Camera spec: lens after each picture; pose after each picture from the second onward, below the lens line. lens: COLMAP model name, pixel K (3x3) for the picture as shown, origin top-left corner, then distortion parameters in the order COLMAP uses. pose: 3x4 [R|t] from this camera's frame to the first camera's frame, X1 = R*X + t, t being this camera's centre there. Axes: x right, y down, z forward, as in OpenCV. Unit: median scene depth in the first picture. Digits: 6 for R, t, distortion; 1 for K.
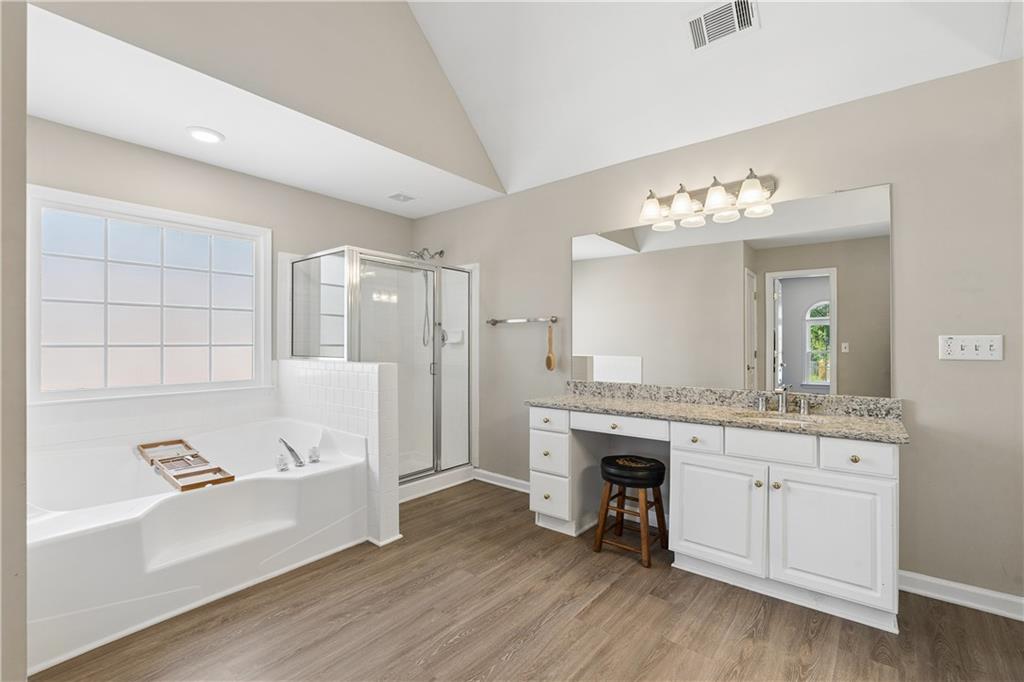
lens RADIAL K [[449.6, 0, 512.0], [0, 449.6, 341.0], [0, 0, 1]] dist [-0.001504, -0.000239]
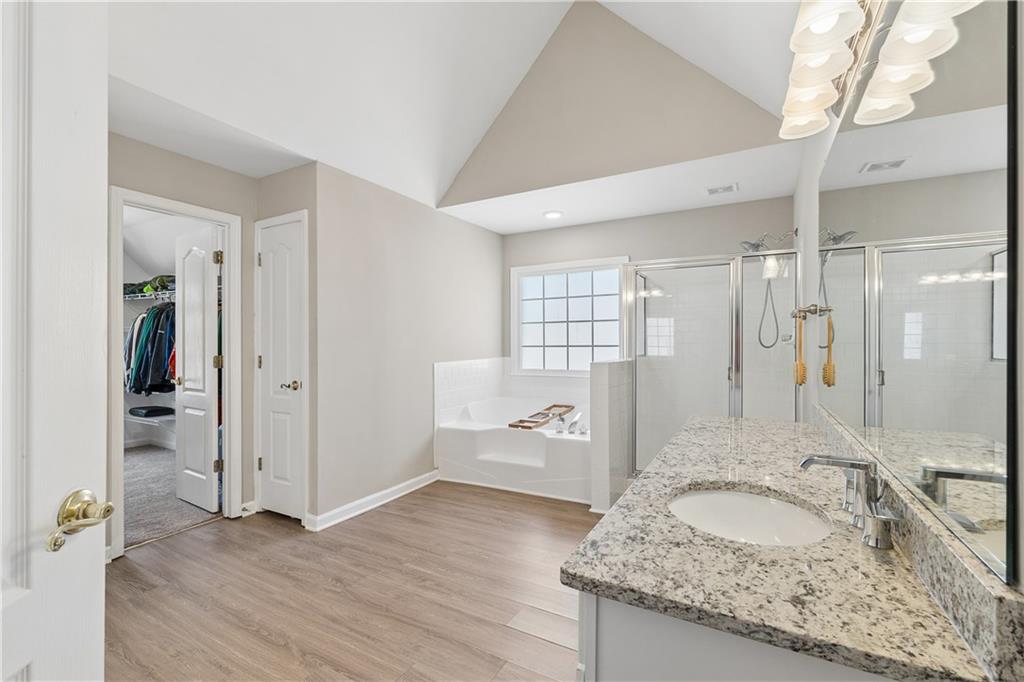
lens RADIAL K [[449.6, 0, 512.0], [0, 449.6, 341.0], [0, 0, 1]] dist [-0.001504, -0.000239]
pose [[0.173487, -0.004422, -0.984826, 0.862363], [0.008440, 0.999960, -0.003004, -0.004247], [0.984800, -0.007791, 0.173518, 0.573706]]
